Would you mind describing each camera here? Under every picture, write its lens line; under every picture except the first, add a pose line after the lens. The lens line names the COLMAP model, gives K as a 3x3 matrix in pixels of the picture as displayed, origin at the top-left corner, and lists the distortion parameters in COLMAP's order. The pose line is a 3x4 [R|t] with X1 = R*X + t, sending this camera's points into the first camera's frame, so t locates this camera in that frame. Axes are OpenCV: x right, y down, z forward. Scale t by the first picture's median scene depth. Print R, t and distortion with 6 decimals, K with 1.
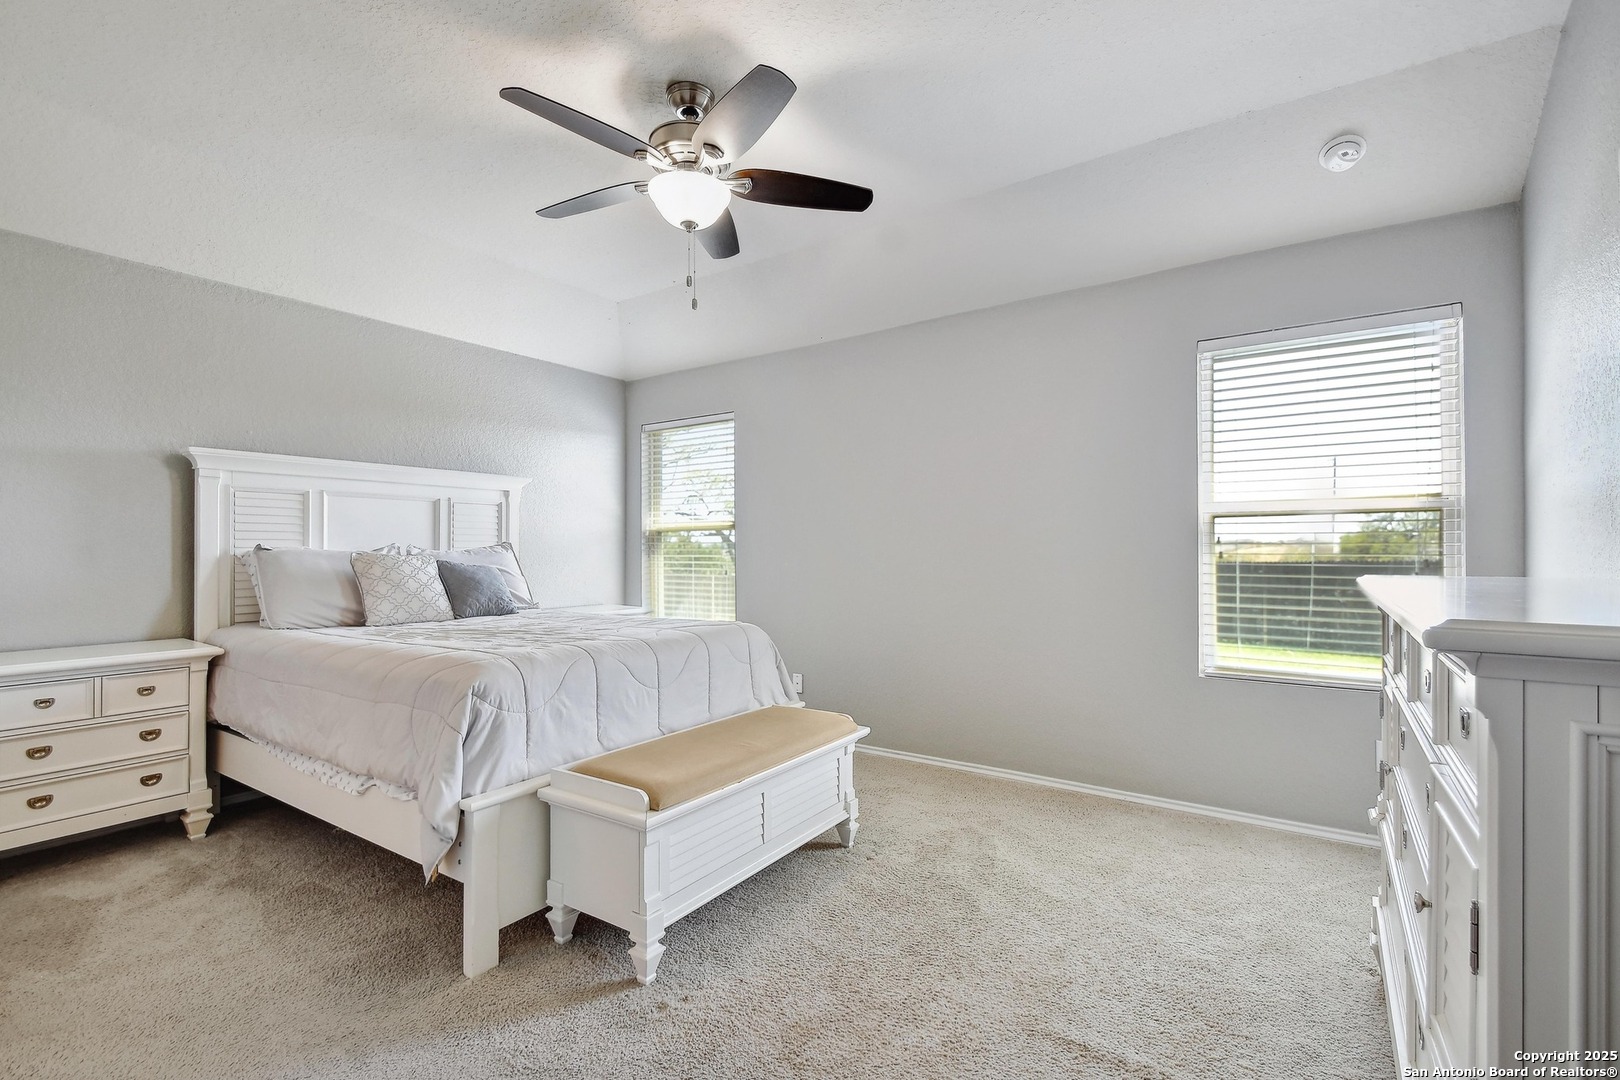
lens RADIAL K [[716.0, 0, 808.5], [0, 716.0, 549.6], [0, 0, 1]] dist [0.006454, -0.011490]
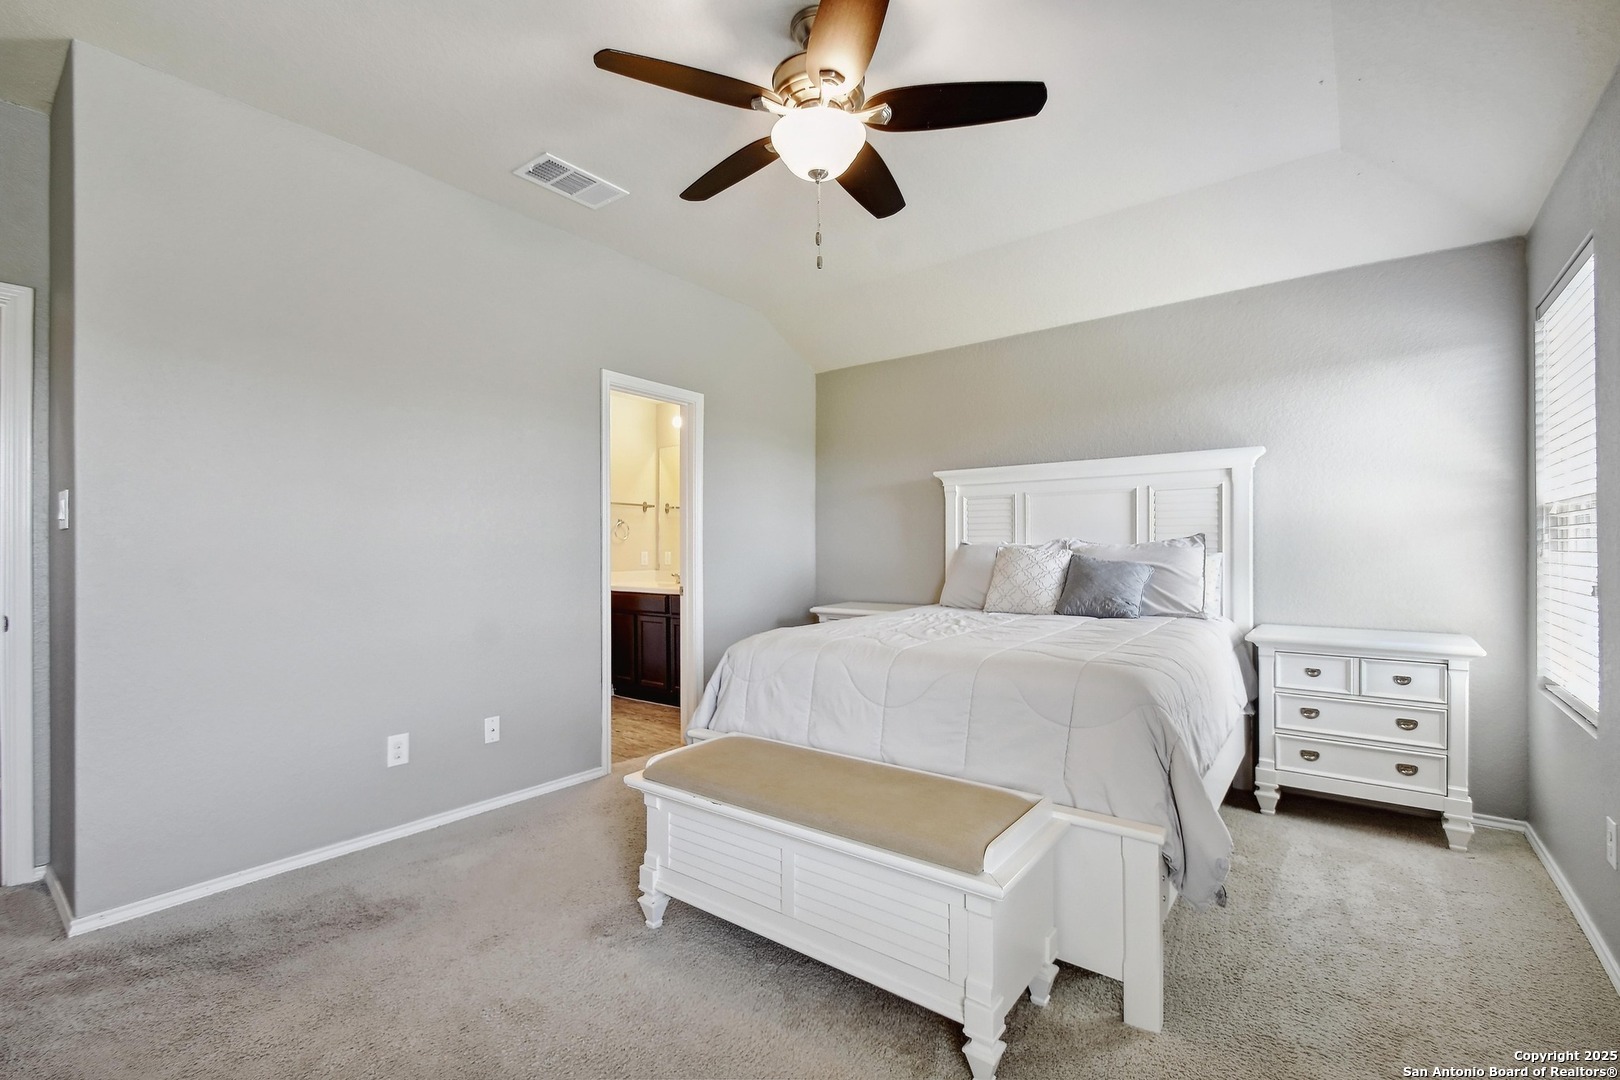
lens RADIAL K [[716.0, 0, 805.1], [0, 716.0, 544.5], [0, 0, 1]] dist [0.006454, -0.011490]
pose [[-0.061956, -0.001487, -0.998078, 0.454741], [0.007054, 0.999973, -0.001927, 0.000567], [0.998054, -0.007160, -0.061943, 0.669132]]
